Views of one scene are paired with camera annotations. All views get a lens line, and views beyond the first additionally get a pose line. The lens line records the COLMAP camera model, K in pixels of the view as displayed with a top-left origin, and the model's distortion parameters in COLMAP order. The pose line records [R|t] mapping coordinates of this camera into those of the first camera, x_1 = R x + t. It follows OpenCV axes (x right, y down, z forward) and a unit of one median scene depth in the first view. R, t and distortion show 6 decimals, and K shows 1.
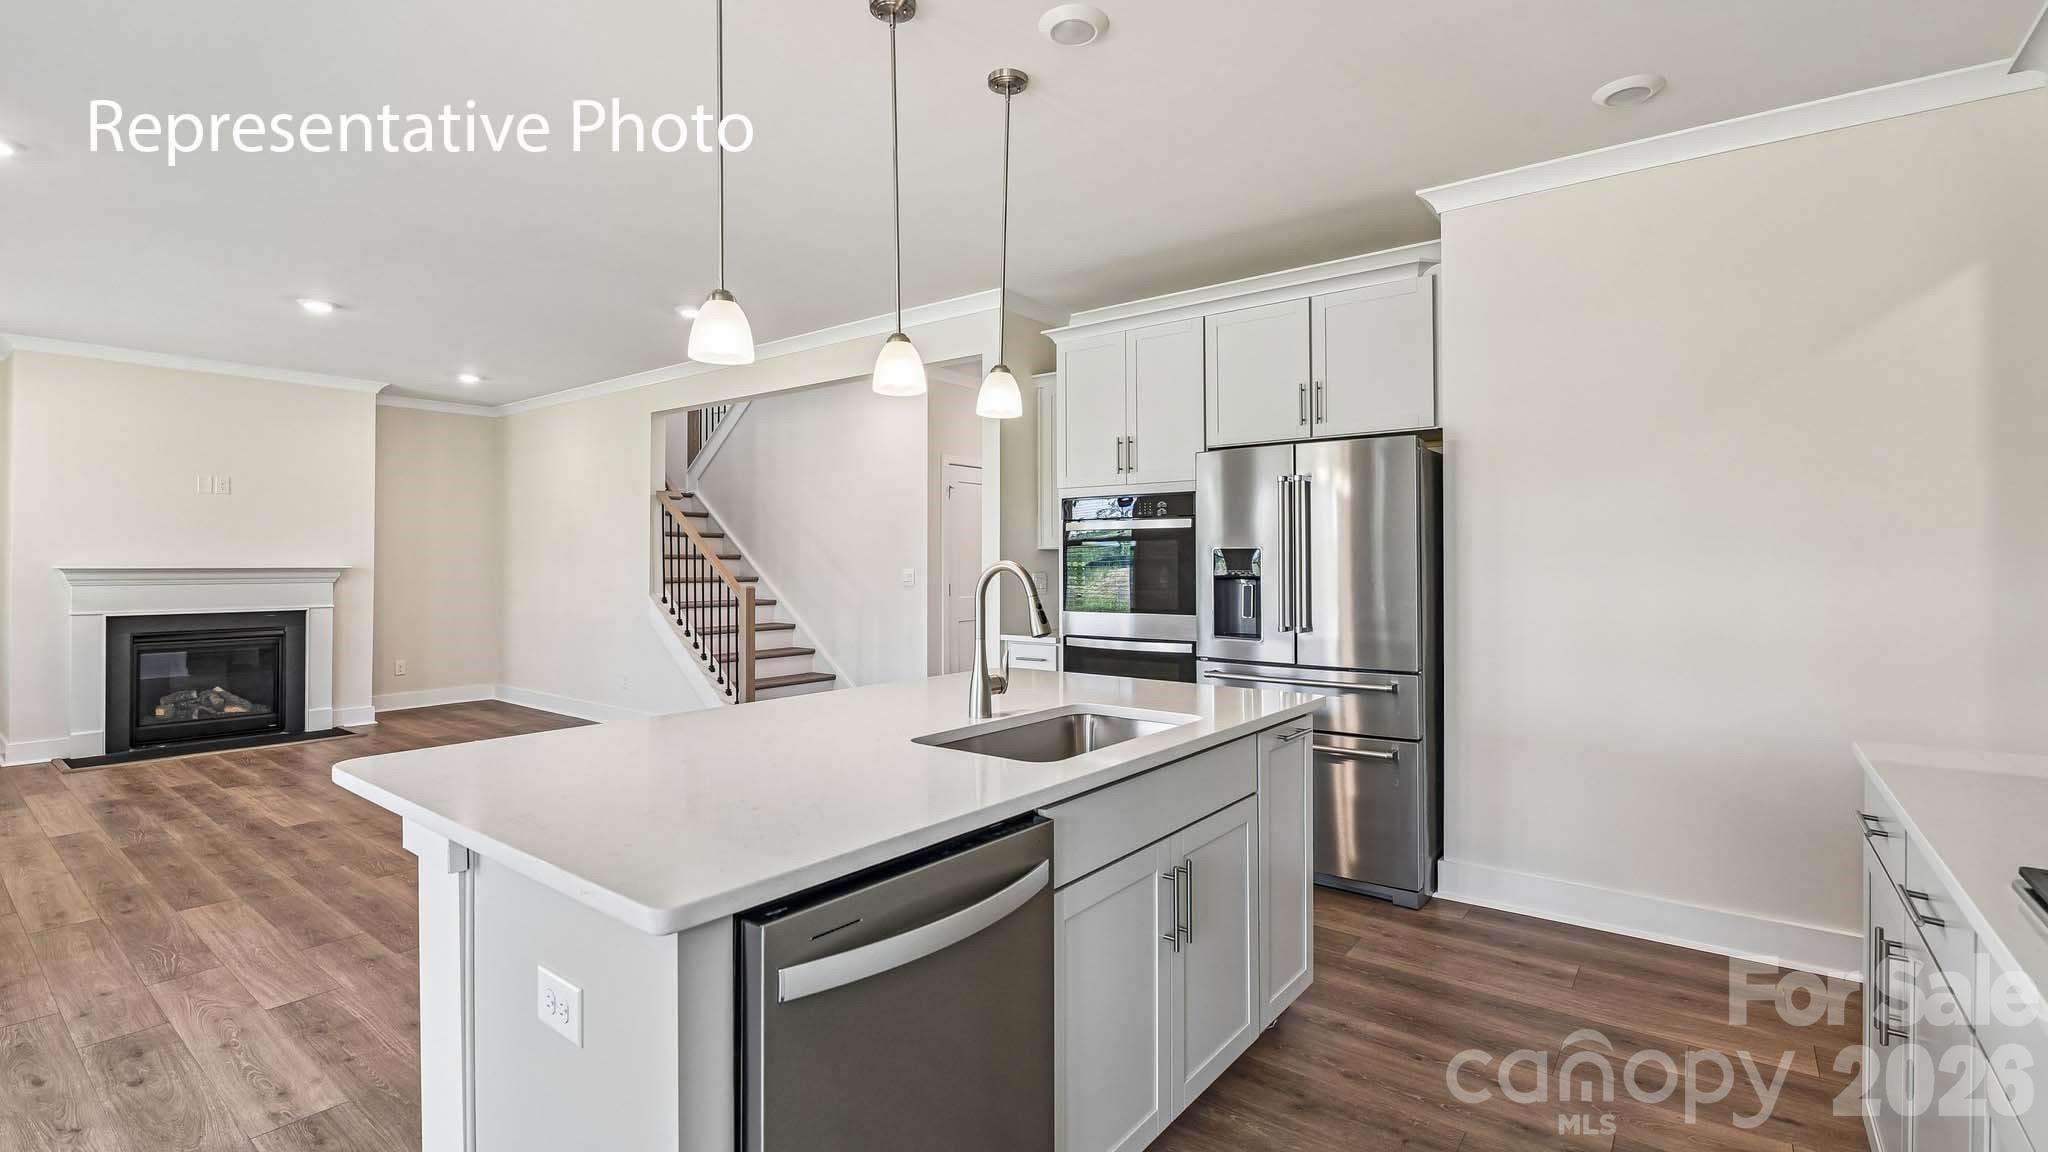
lens RADIAL K [[907.3, 0, 1030.8], [0, 907.3, 550.4], [0, 0, 1]] dist [-0.008247, -0.001610]
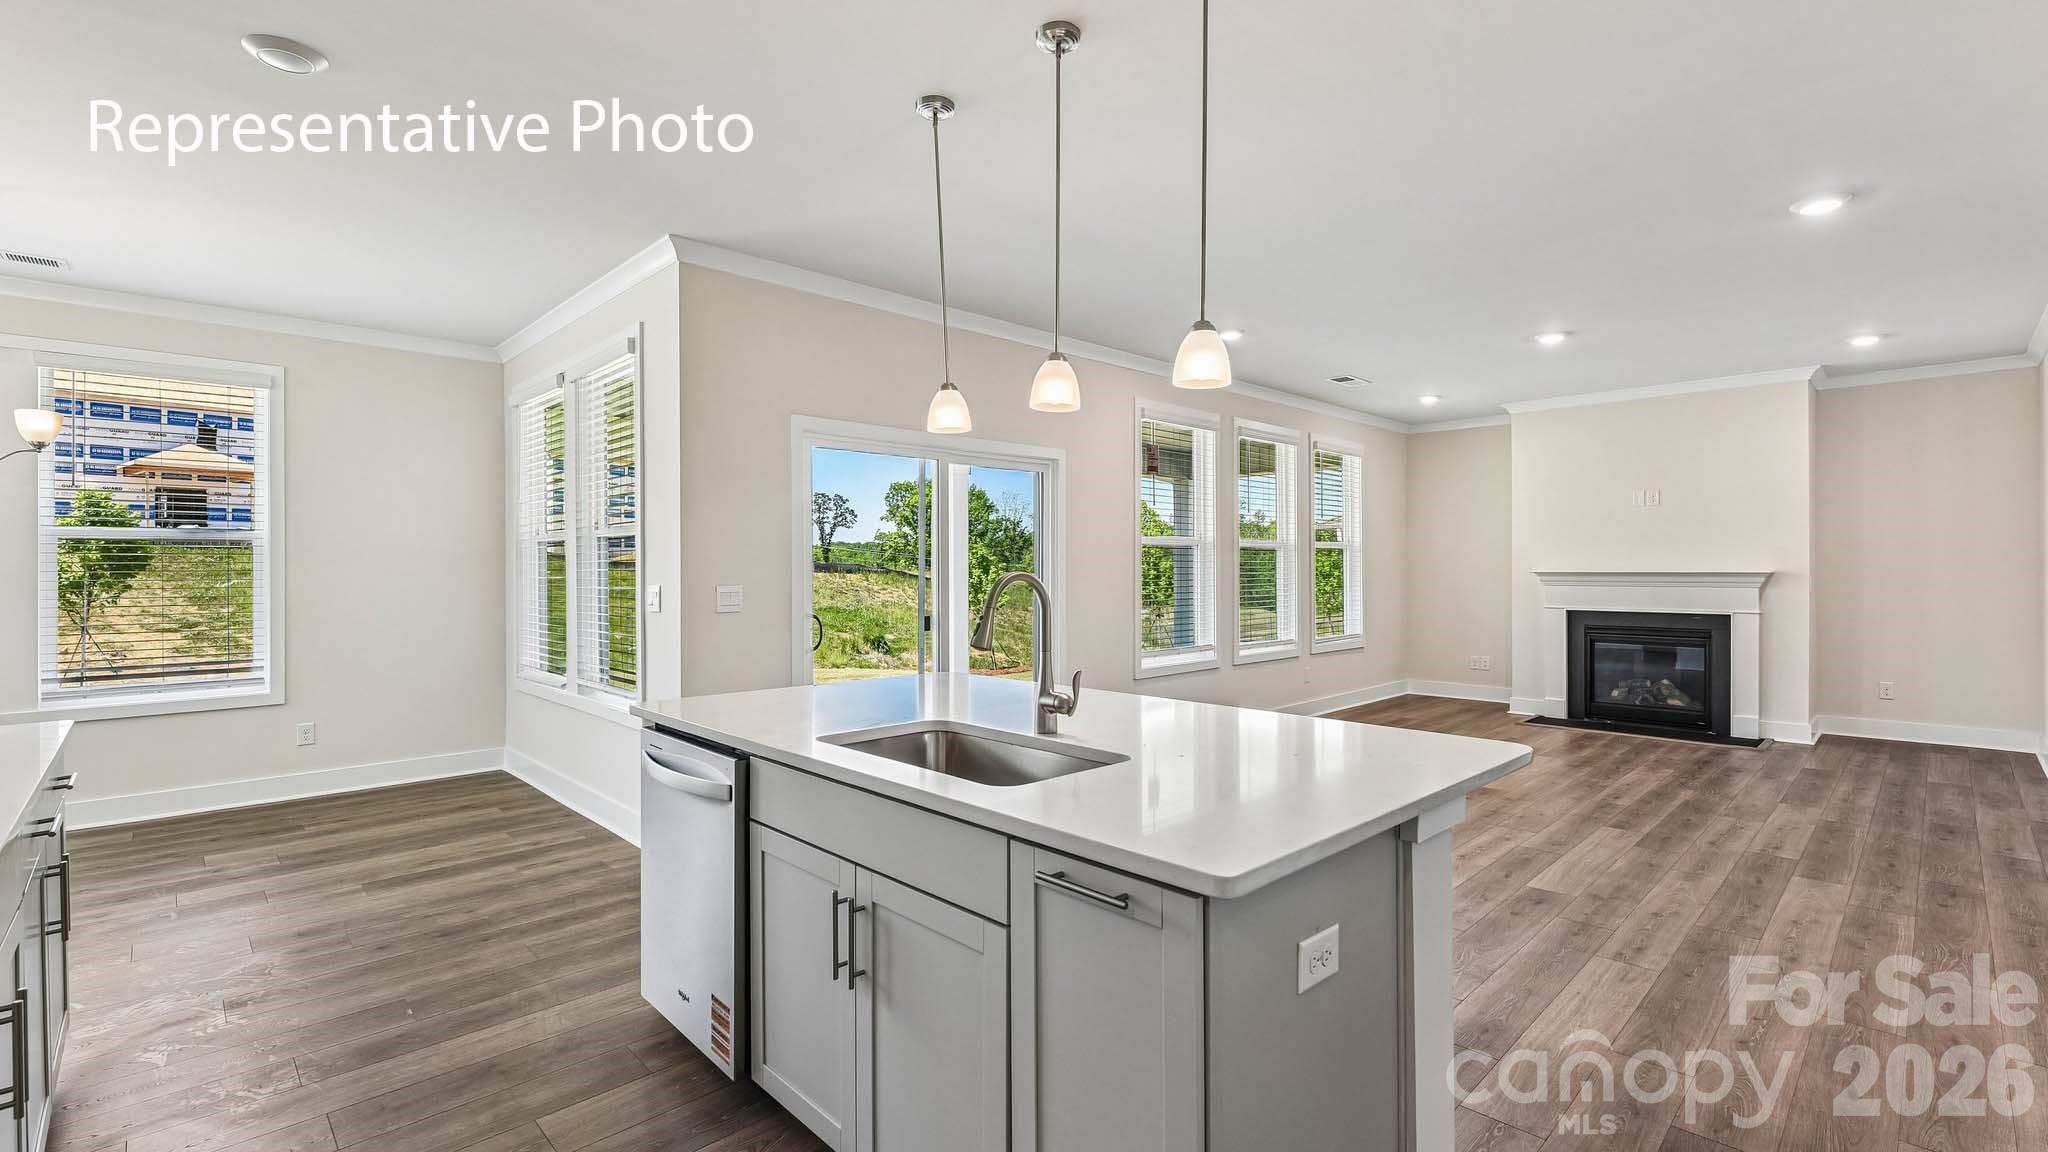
lens RADIAL K [[907.3, 0, 1015.9], [0, 907.3, 568.7], [0, 0, 1]] dist [-0.008247, -0.001610]
pose [[-0.148236, 0.002858, -0.988948, 0.334692], [0.016511, 0.999864, 0.000415, 0.002626], [0.988814, -0.016267, -0.148263, 0.411371]]
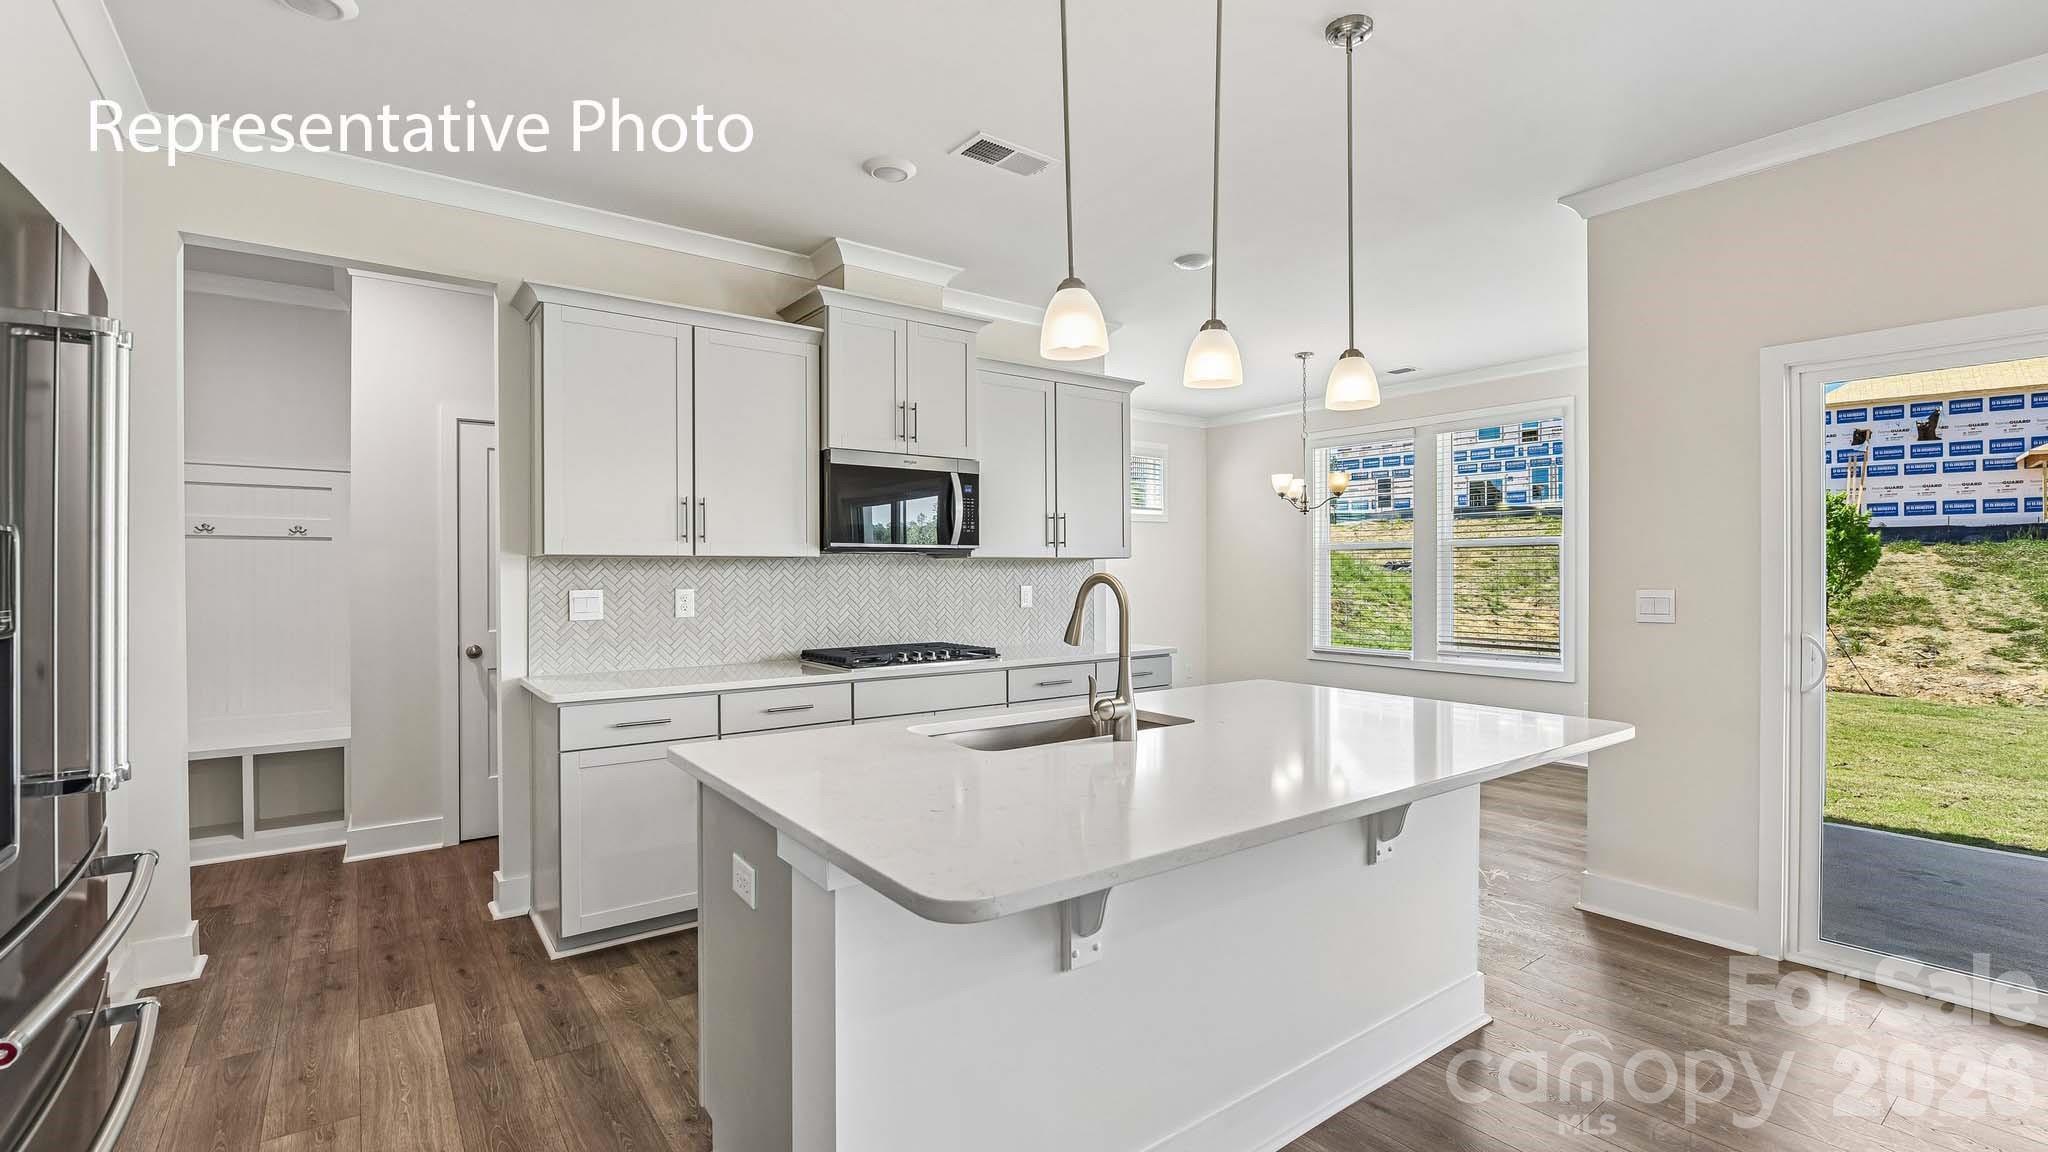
lens RADIAL K [[907.3, 0, 1024.4], [0, 907.3, 583.5], [0, 0, 1]] dist [-0.008247, -0.001610]
pose [[-0.963182, -0.001683, 0.268844, -0.079791], [-0.001133, 0.999997, 0.002202, 0.007115], [-0.268847, 0.001816, -0.963181, 0.719678]]
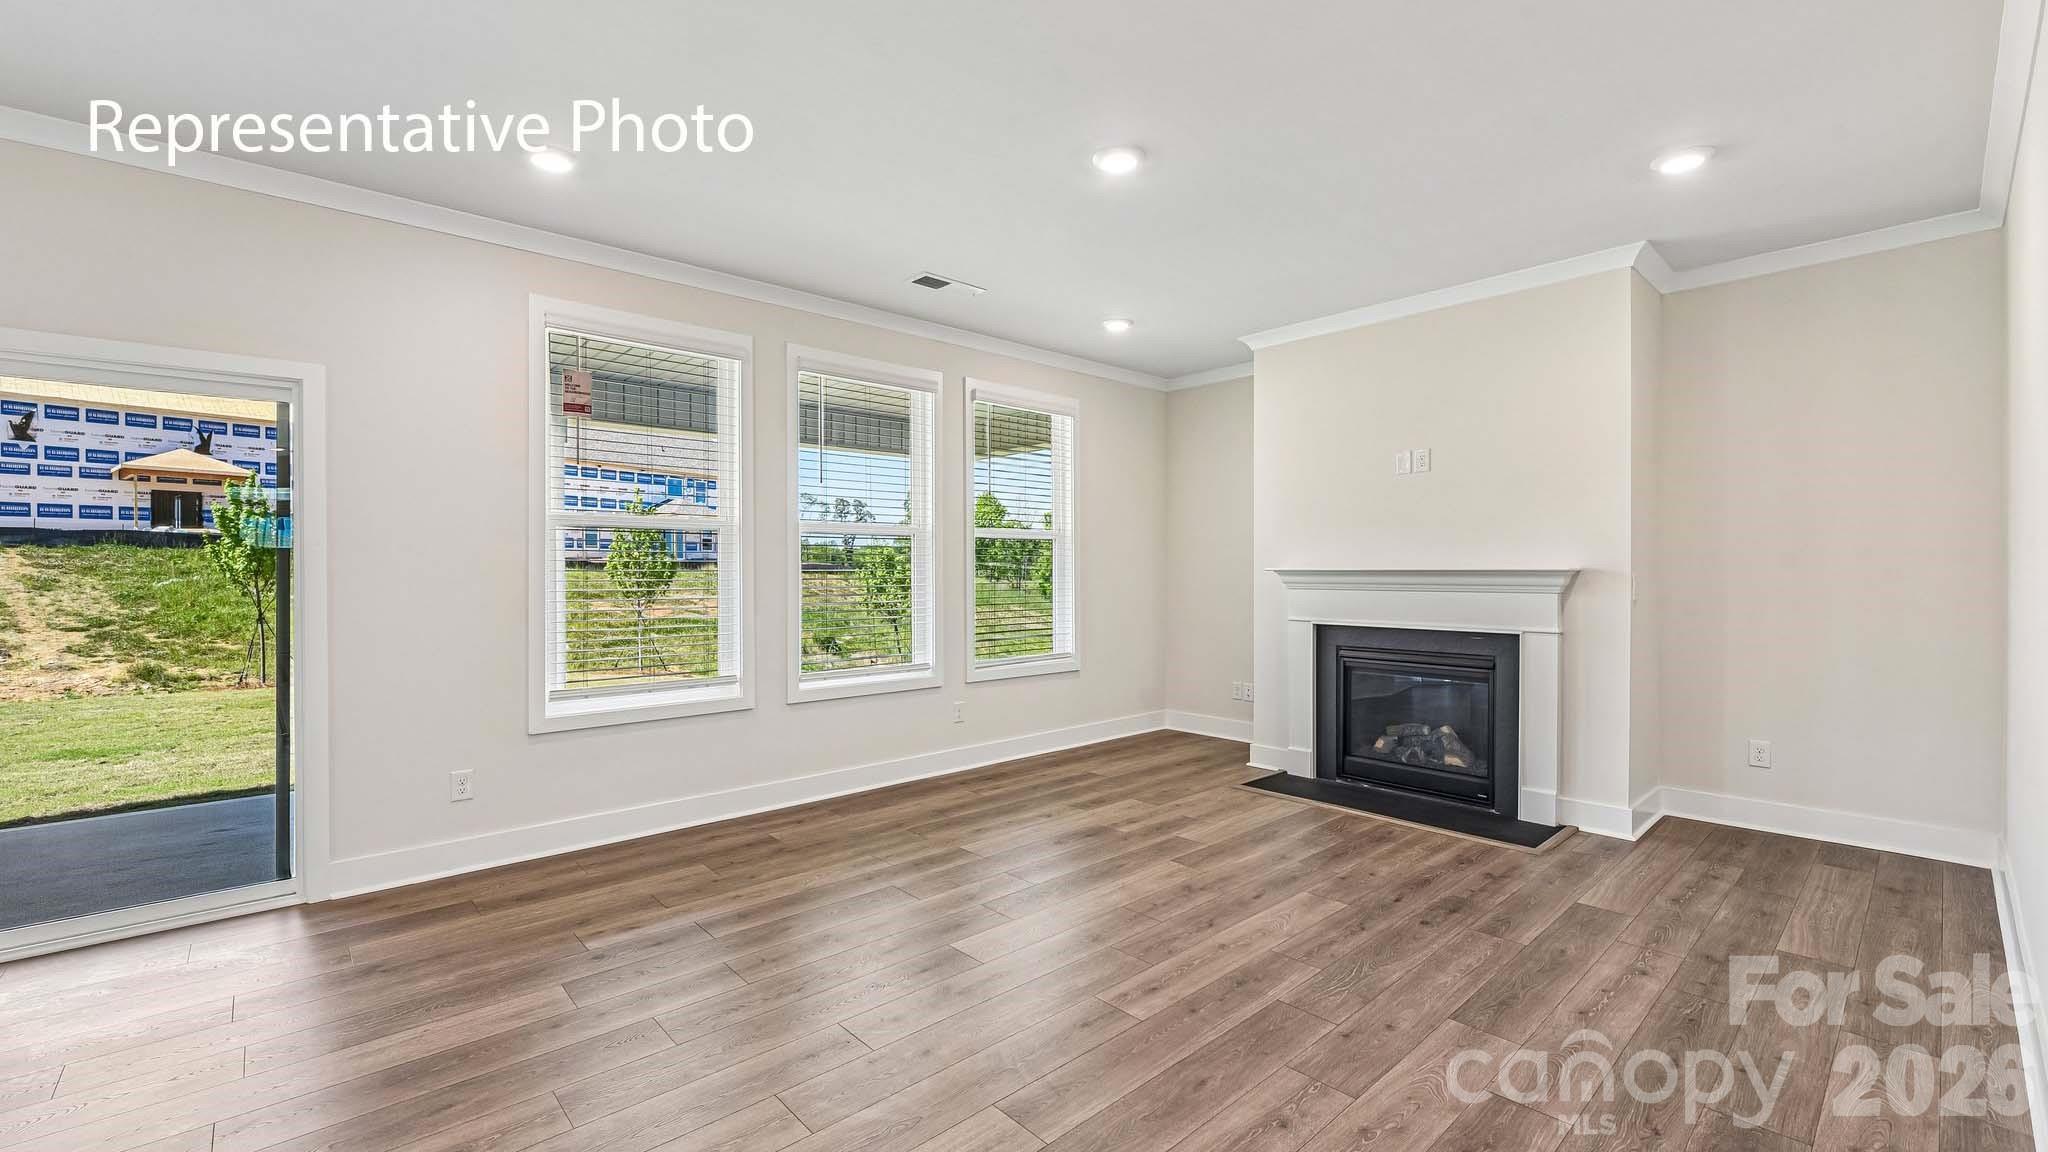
lens RADIAL K [[851.9, 0, 1014.7], [0, 851.9, 568.2], [0, 0, 1]] dist [-0.007496, -0.001364]
pose [[-0.185743, 0.000560, -0.982598, -0.144583], [0.015602, 0.999875, -0.002379, 0.016093], [0.982474, -0.015773, -0.185729, 0.843996]]
